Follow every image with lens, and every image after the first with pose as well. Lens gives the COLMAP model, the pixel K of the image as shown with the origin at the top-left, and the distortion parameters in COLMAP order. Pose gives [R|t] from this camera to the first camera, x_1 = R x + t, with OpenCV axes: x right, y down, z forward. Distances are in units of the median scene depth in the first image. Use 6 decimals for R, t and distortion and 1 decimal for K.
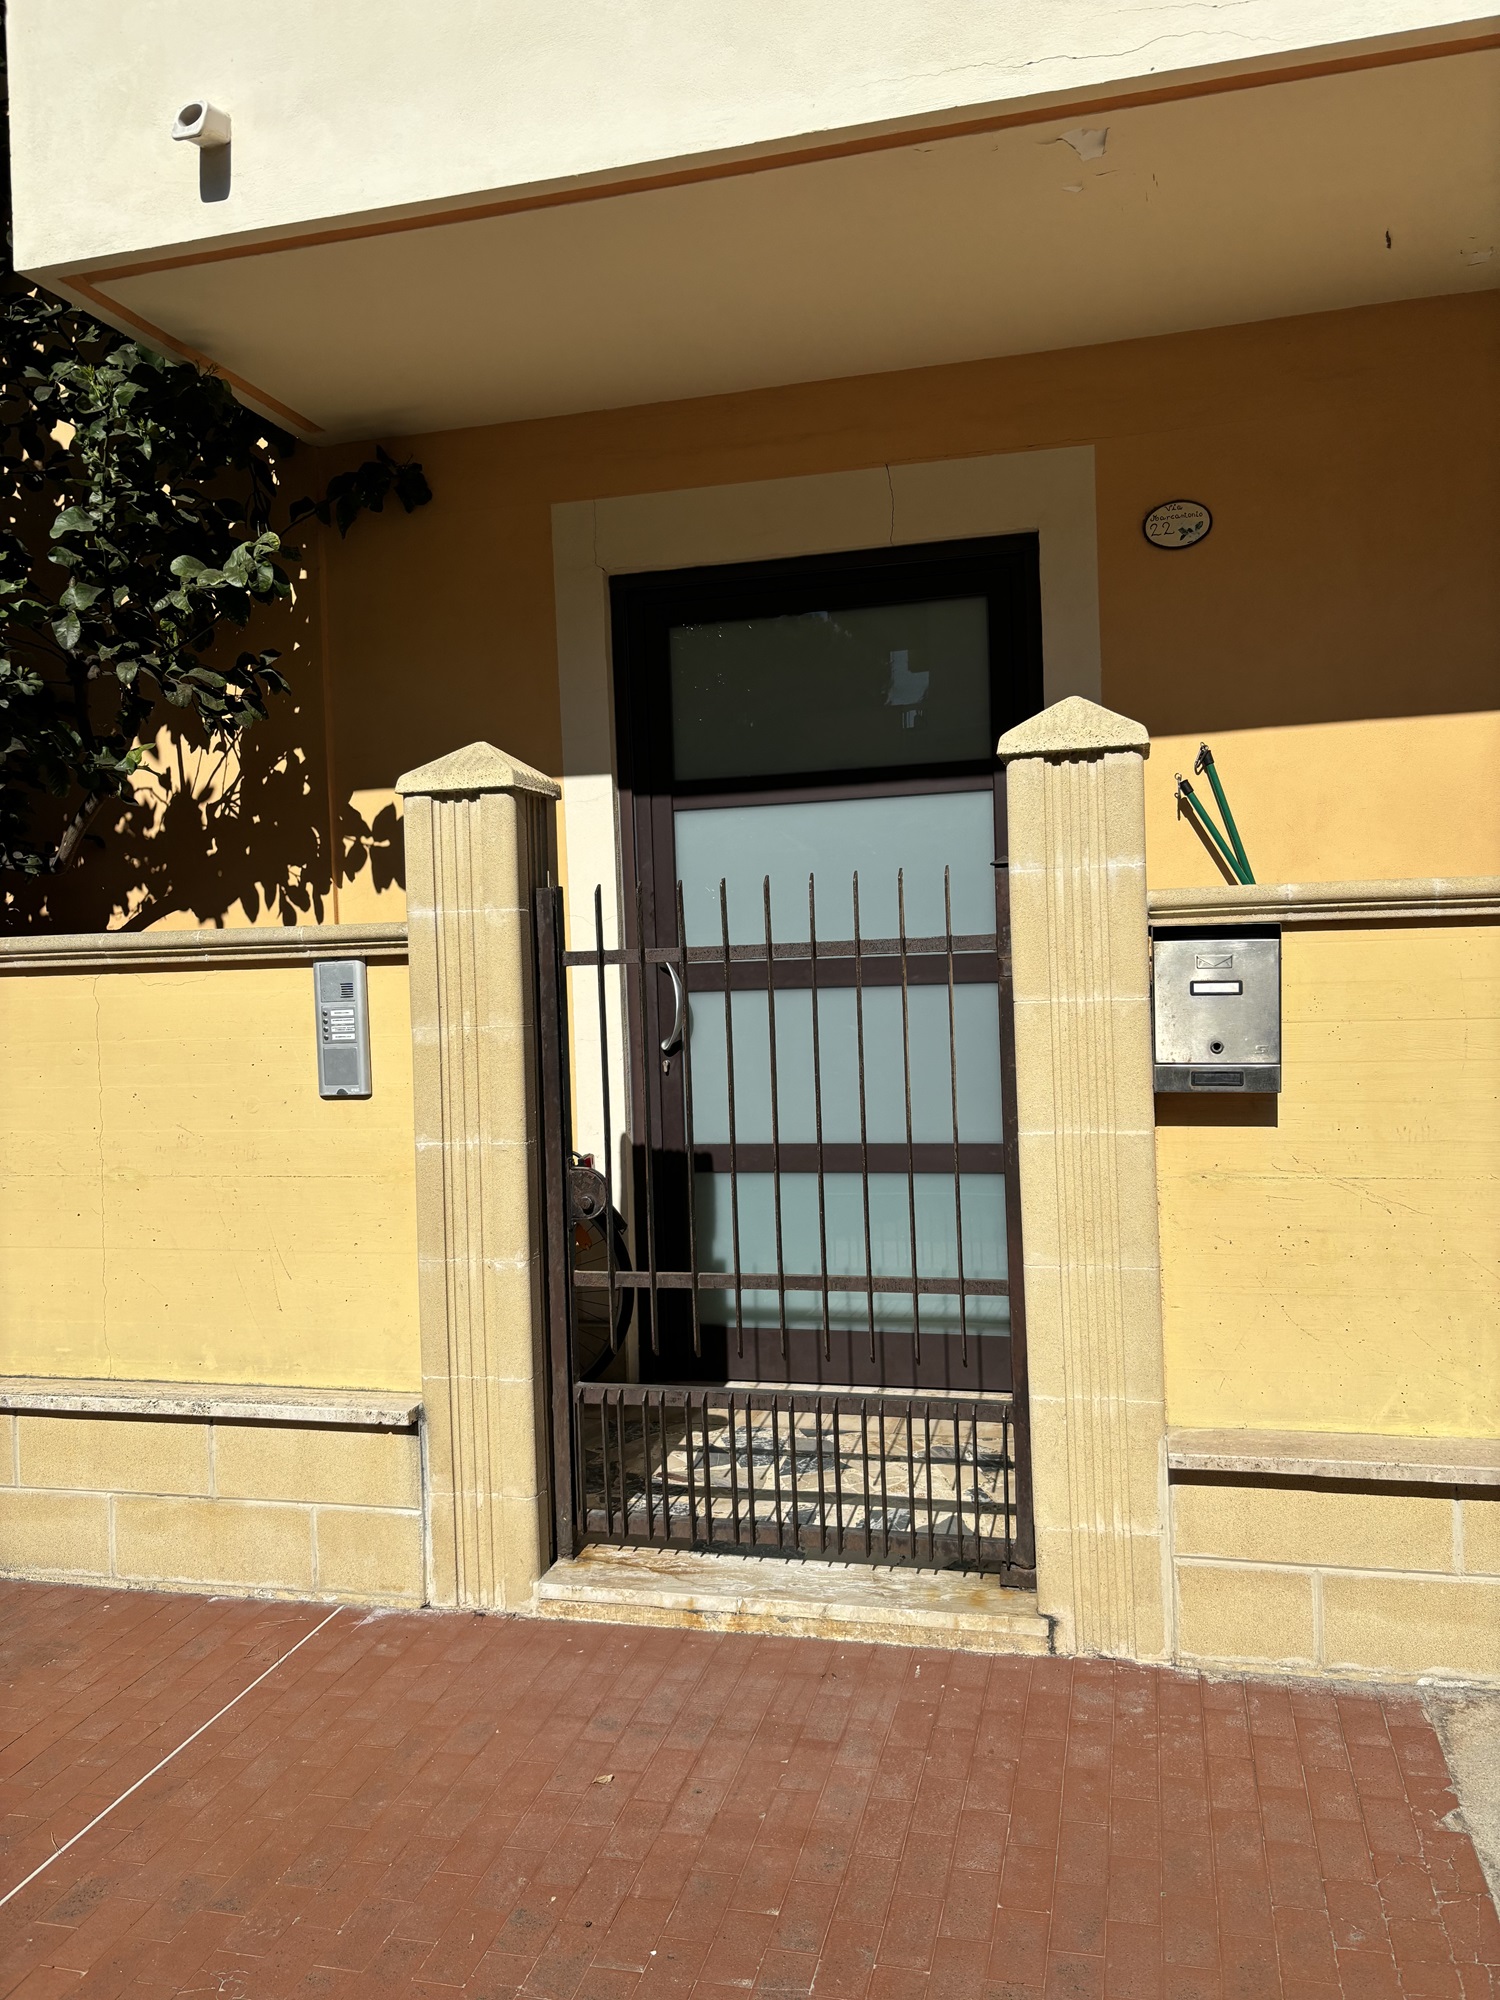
lens RADIAL K [[1522.7, 0, 753.1], [0, 1522.7, 988.7], [0, 0, 1]] dist [0.057710, -0.064384]
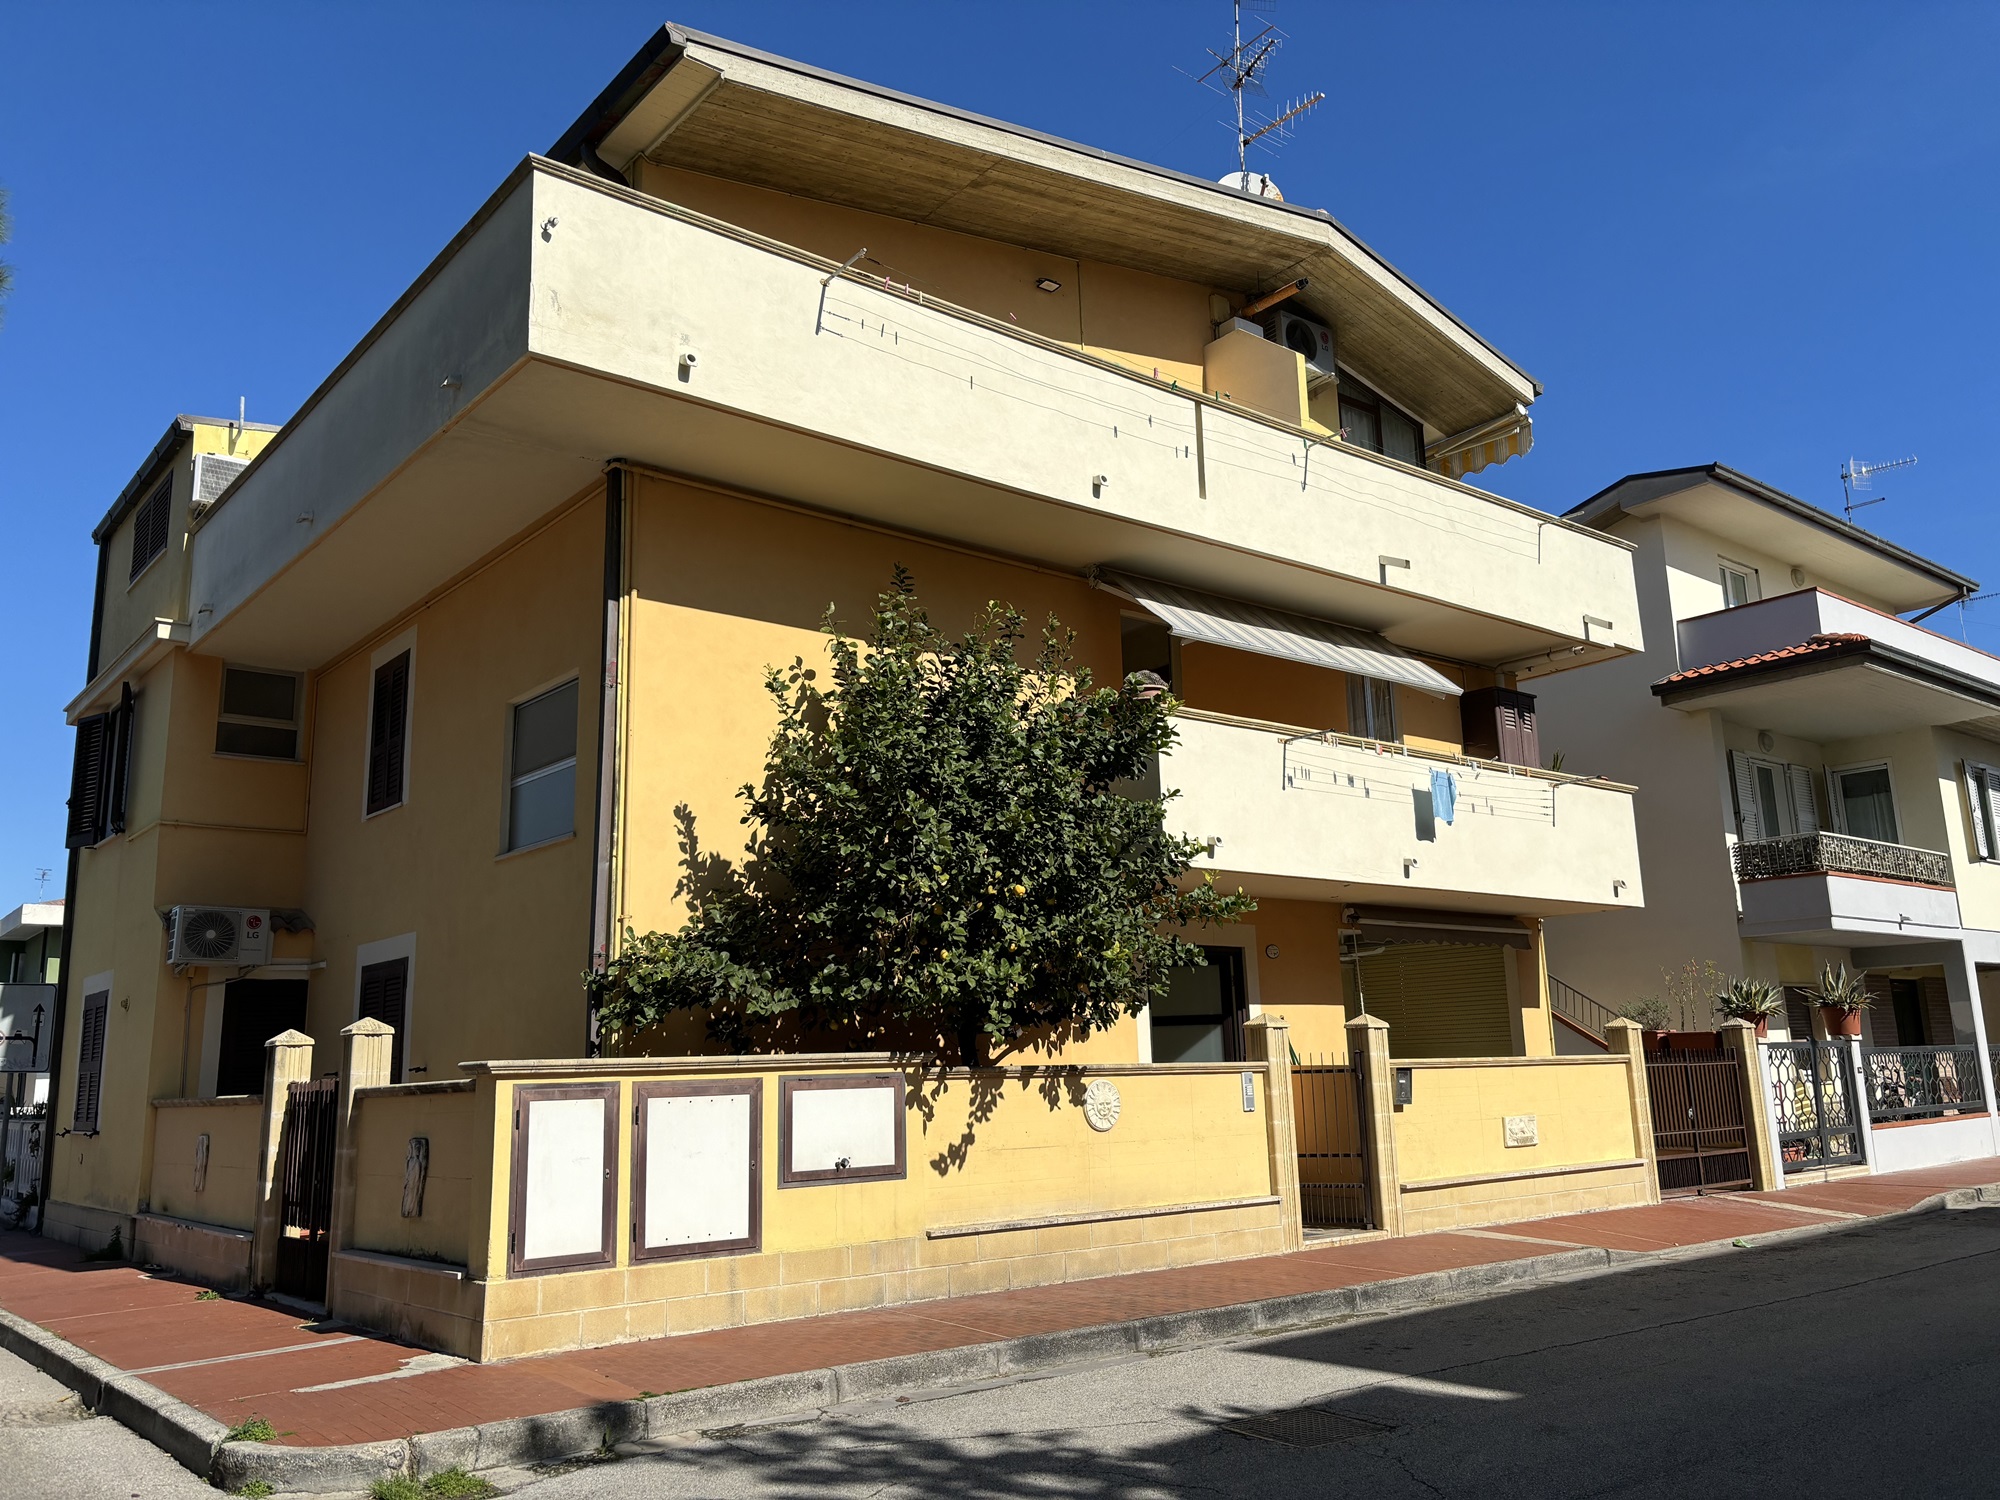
lens RADIAL K [[1522.7, 0, 994.1], [0, 1522.7, 751.1], [0, 0, 1]] dist [0.057710, -0.064384]
pose [[0.602288, 0.182329, 0.777178, -3.593555], [0.029740, 0.967766, -0.250090, 0.134262], [-0.797725, 0.173739, 0.577451, -0.747206]]
